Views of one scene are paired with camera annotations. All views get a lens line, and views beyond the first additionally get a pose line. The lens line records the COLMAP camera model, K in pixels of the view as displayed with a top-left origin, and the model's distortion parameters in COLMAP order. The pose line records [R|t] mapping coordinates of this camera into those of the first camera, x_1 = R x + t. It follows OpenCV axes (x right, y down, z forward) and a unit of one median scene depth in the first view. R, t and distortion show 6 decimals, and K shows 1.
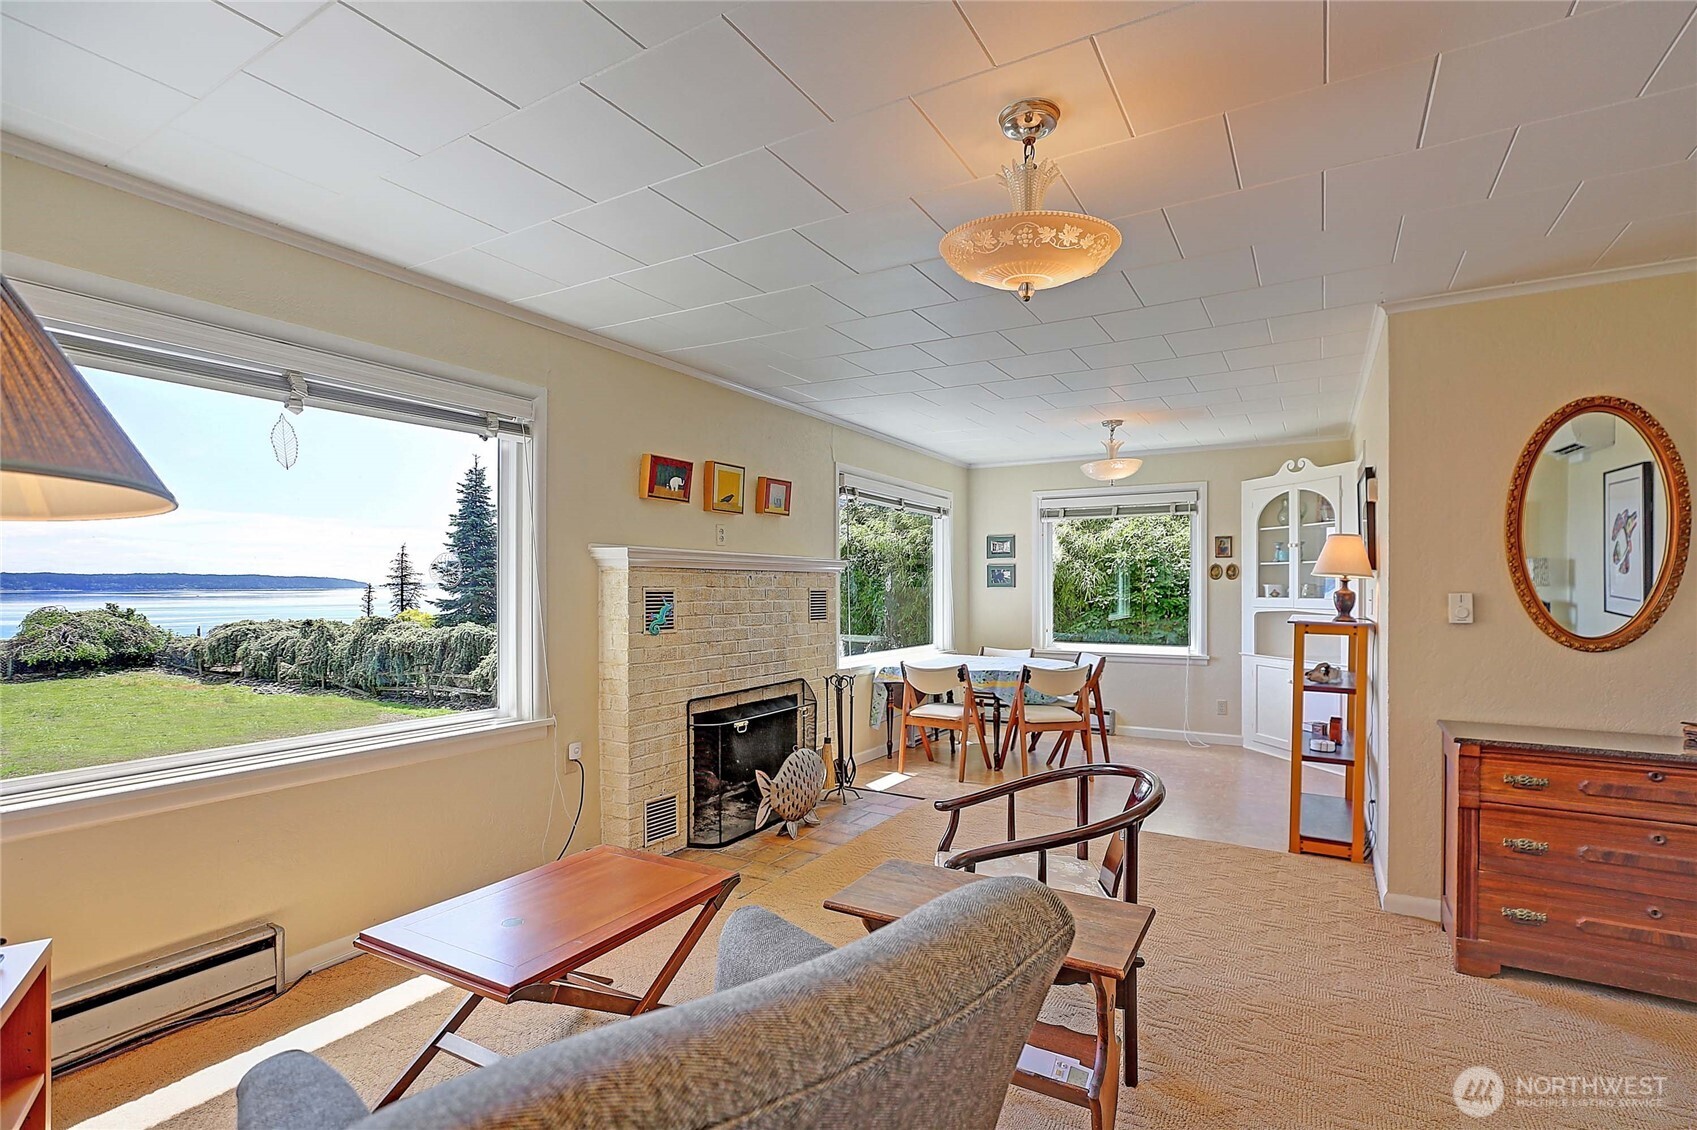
lens RADIAL K [[786.9, 0, 869.4], [0, 786.9, 588.9], [0, 0, 1]] dist [-0.023486, 0.005678]
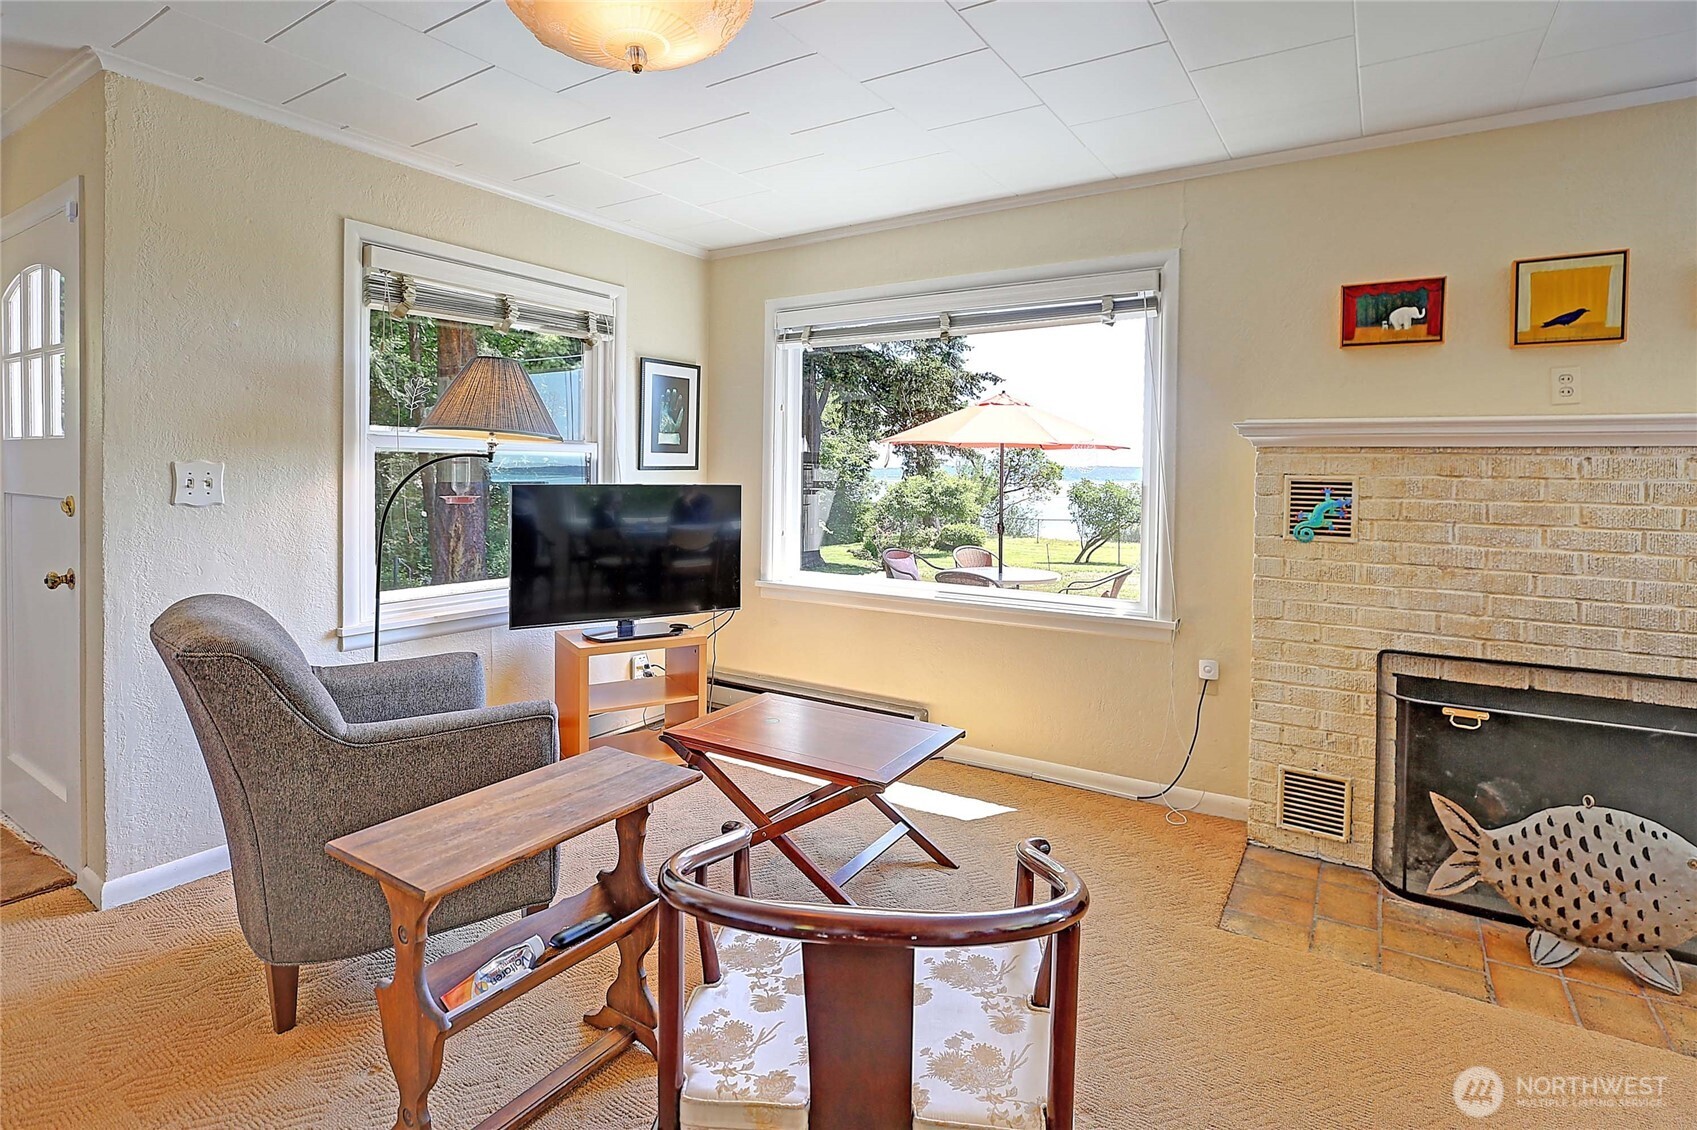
lens RADIAL K [[827.9, 0, 862.7], [0, 827.9, 486.8], [0, 0, 1]] dist [-0.019182, 0.004623]
pose [[-0.031412, 0.014028, -0.999408, 0.443165], [-0.016437, 0.999759, 0.014549, 0.003727], [0.999371, 0.016884, -0.031173, 0.564051]]
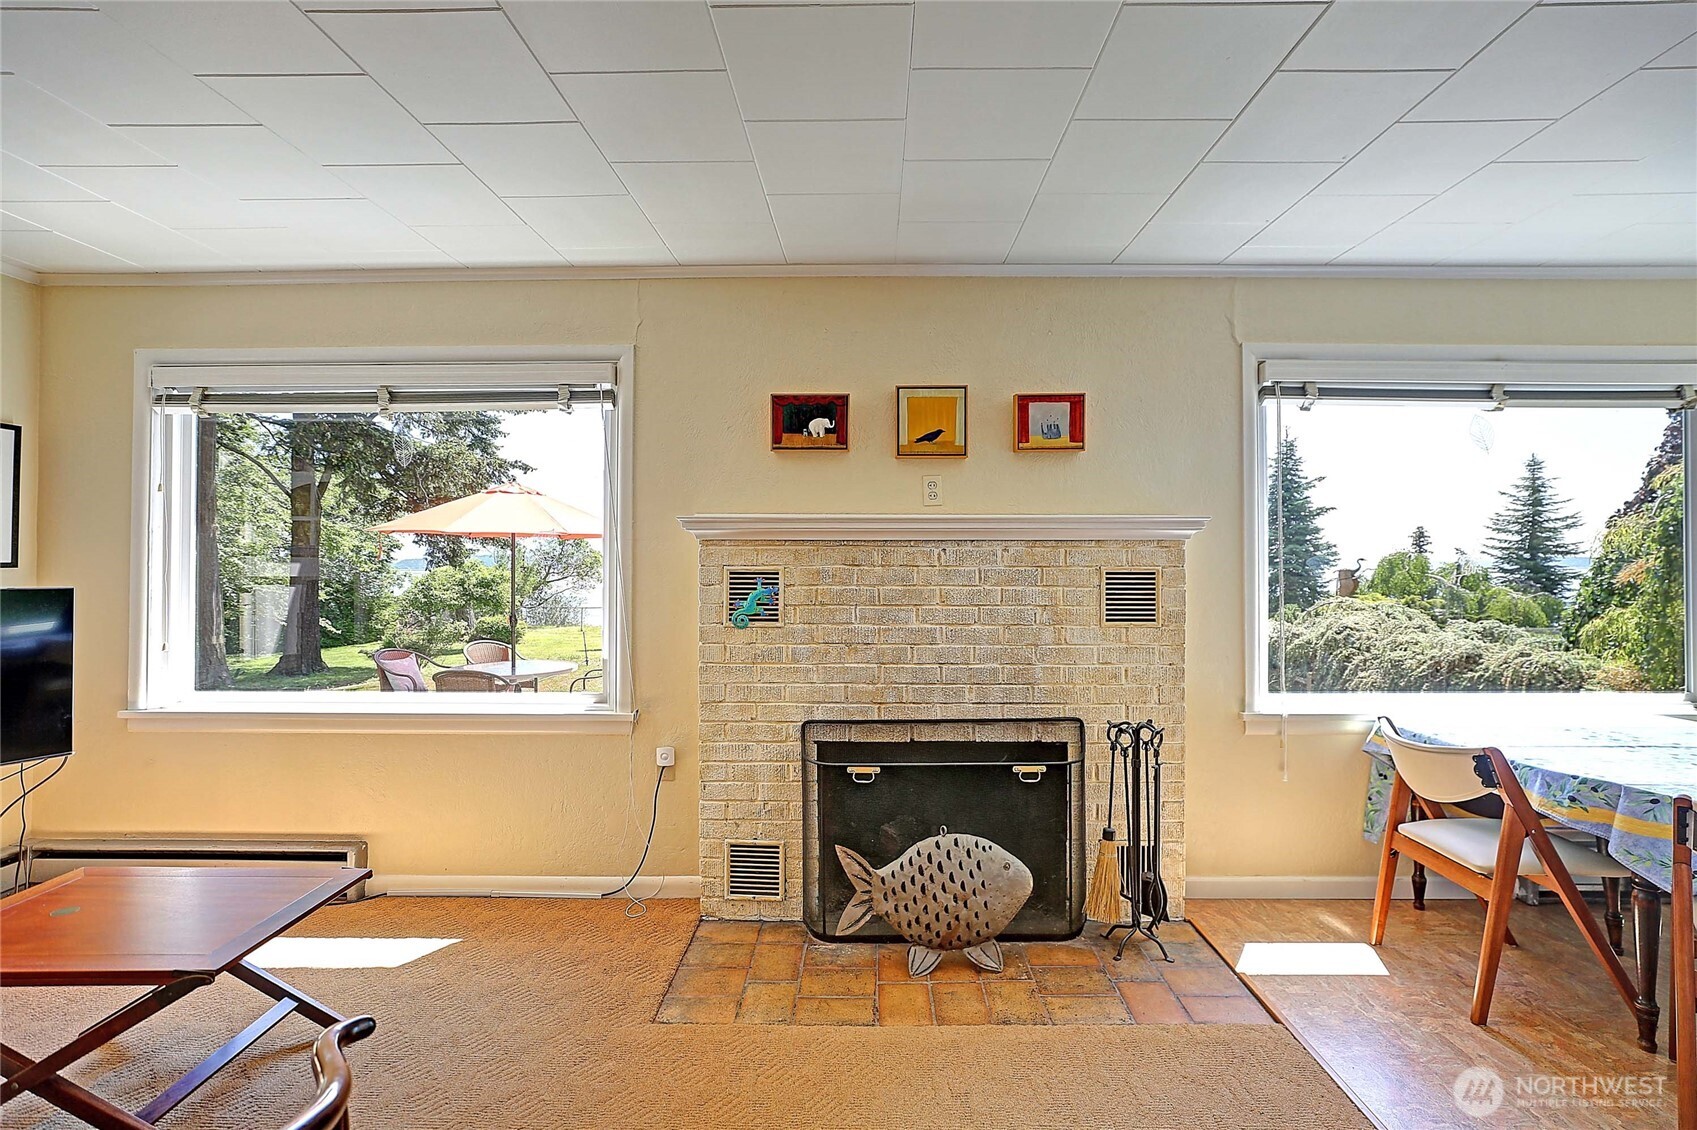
lens RADIAL K [[786.9, 0, 855.8], [0, 786.9, 556.9], [0, 0, 1]] dist [-0.023486, 0.005678]
pose [[0.490796, -0.010461, -0.871212, 0.412072], [-0.001813, 0.999913, -0.013027, -0.001081], [0.871273, 0.007973, 0.490734, 0.653413]]
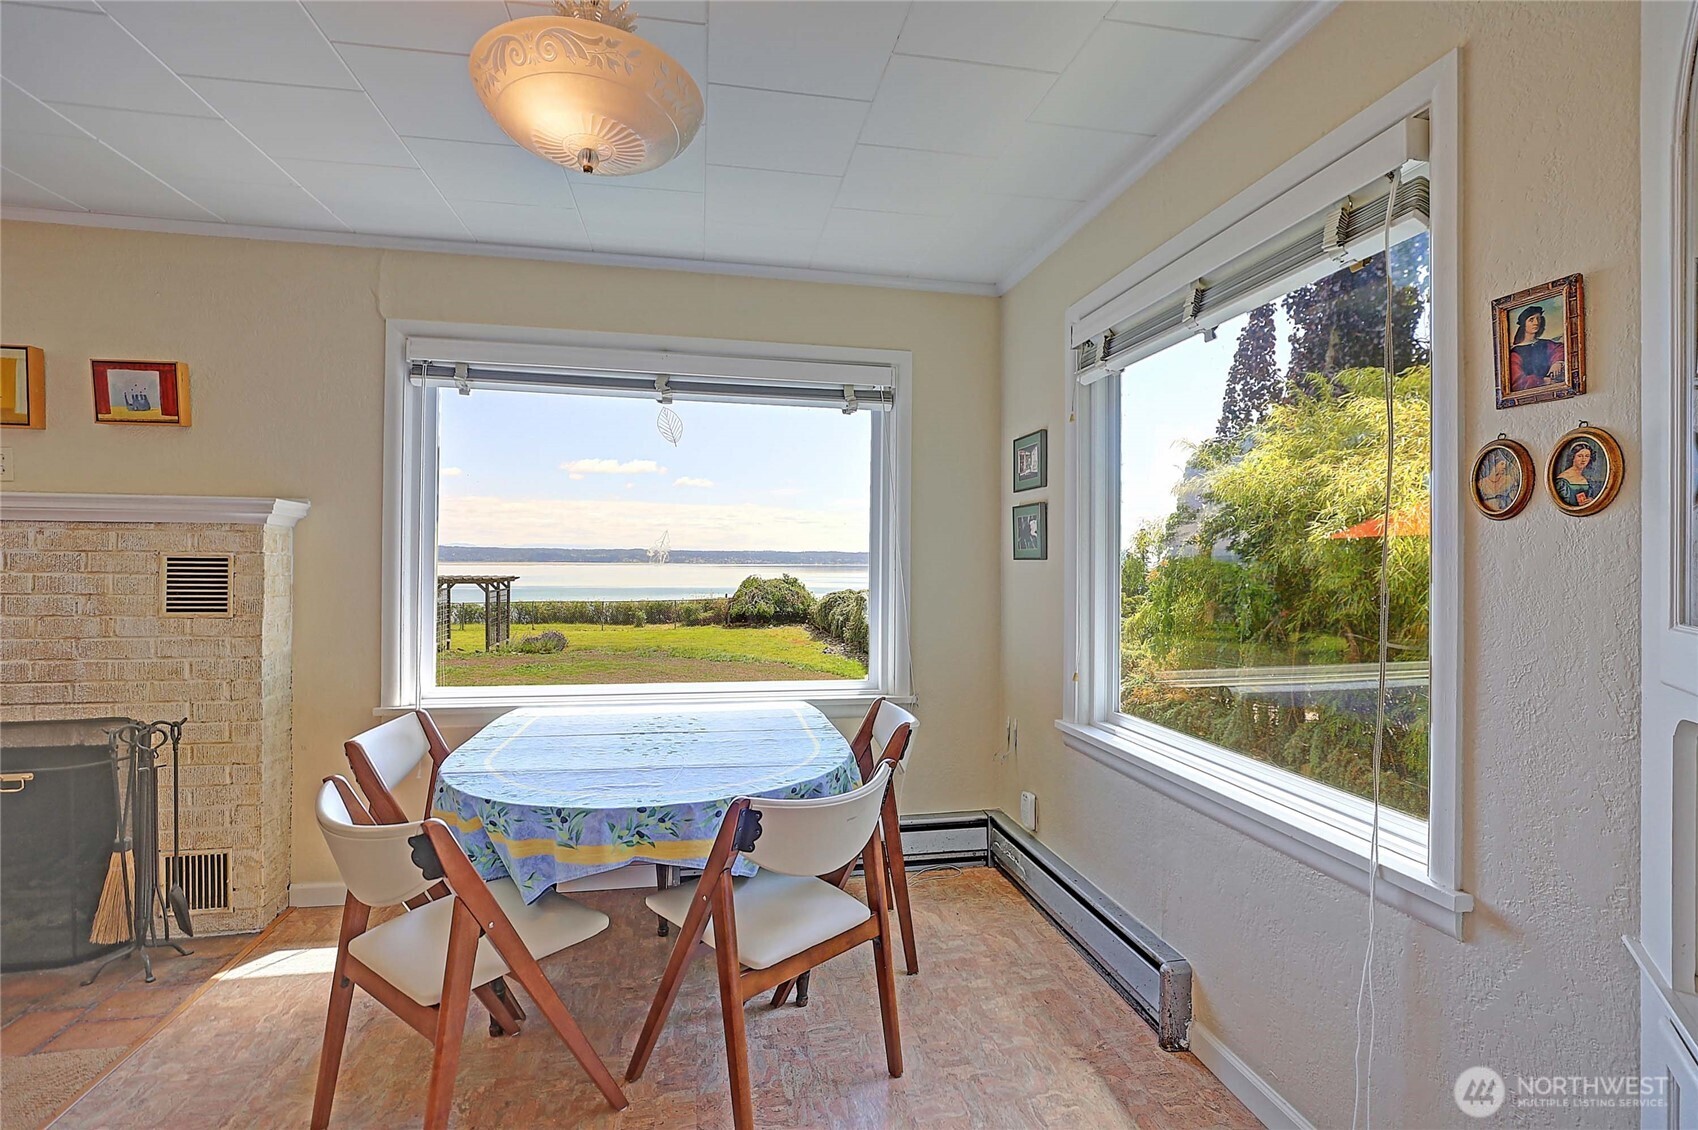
lens RADIAL K [[787.4, 0, 859.8], [0, 787.4, 560.4], [0, 0, 1]] dist [-0.023486, 0.005678]
pose [[0.668114, 0.004006, -0.744048, 0.759461], [-0.010719, 0.999934, -0.004241, 0.001629], [0.743982, 0.010809, 0.668113, 1.189714]]
